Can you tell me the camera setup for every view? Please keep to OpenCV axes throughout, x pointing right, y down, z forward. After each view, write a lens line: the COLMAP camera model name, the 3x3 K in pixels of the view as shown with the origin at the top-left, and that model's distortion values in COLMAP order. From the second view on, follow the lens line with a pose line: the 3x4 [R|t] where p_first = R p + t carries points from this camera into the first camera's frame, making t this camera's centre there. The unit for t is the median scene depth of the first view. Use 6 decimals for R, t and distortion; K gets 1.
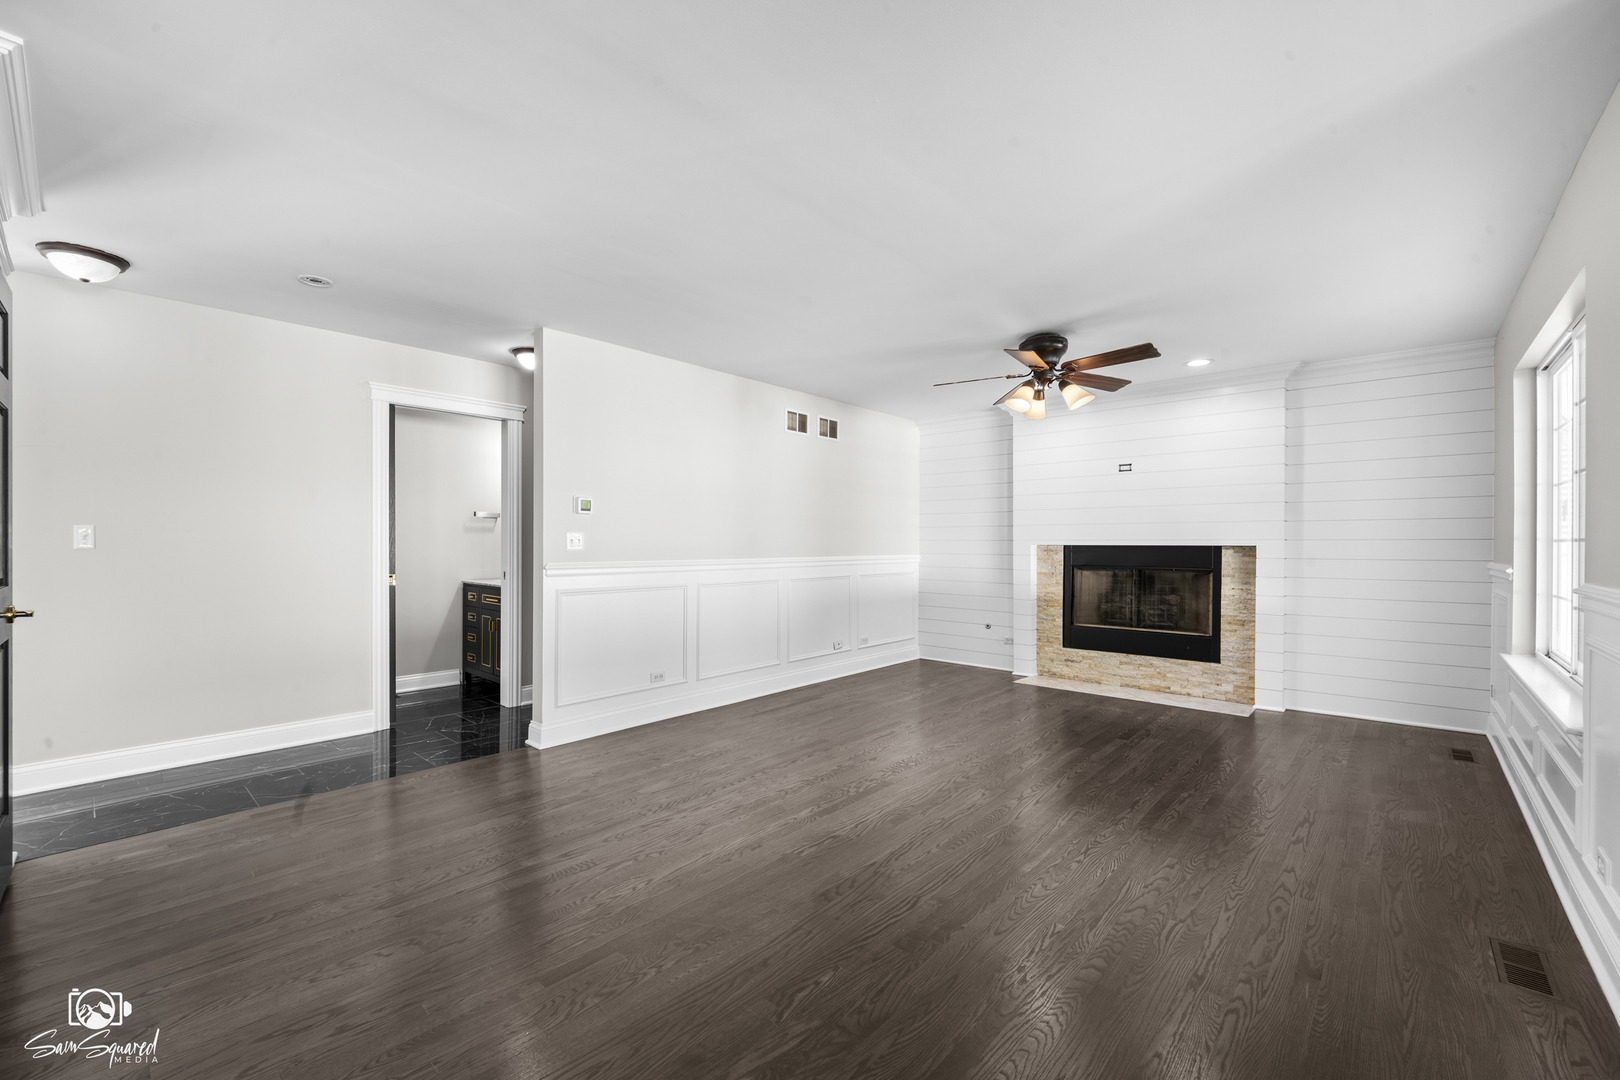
lens RADIAL K [[673.1, 0, 803.3], [0, 673.1, 541.5], [0, 0, 1]] dist [0.002736, -0.008154]
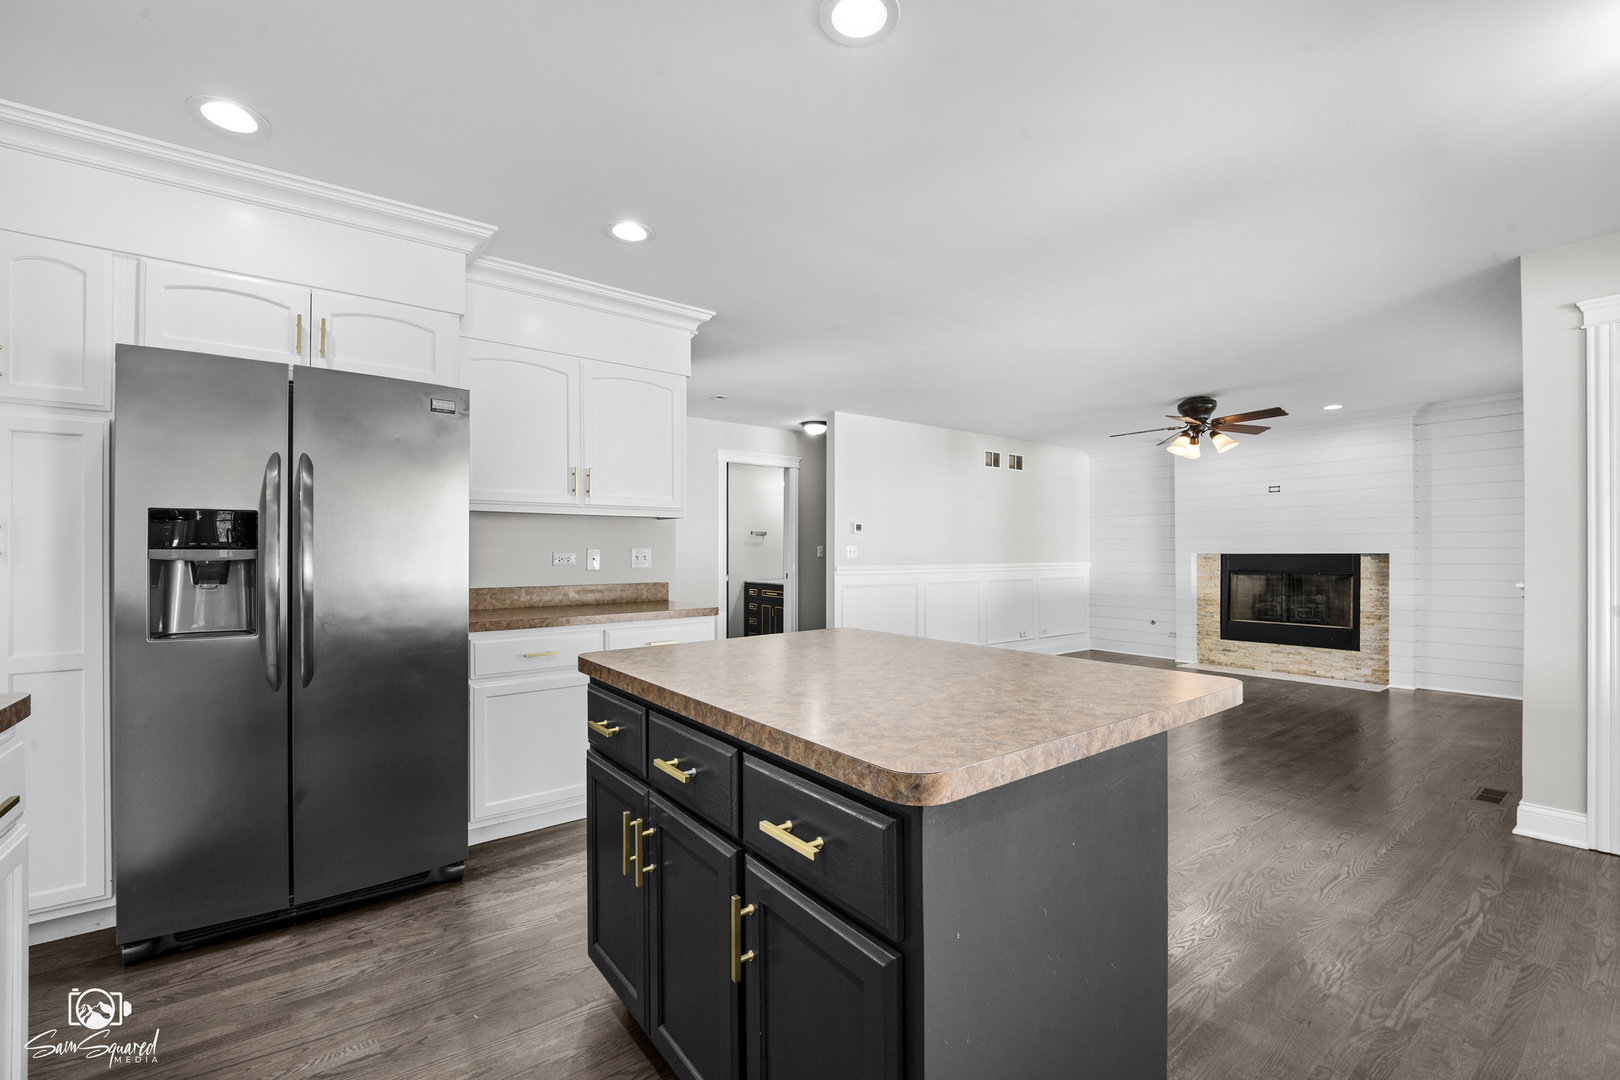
lens RADIAL K [[660.7, 0, 797.3], [0, 660.7, 546.2], [0, 0, 1]] dist [-0.031079, -0.000309]
pose [[0.975106, -0.006172, -0.221652, -0.104348], [0.004349, 0.999953, -0.008713, -0.001237], [0.221695, 0.007532, 0.975087, -0.344365]]
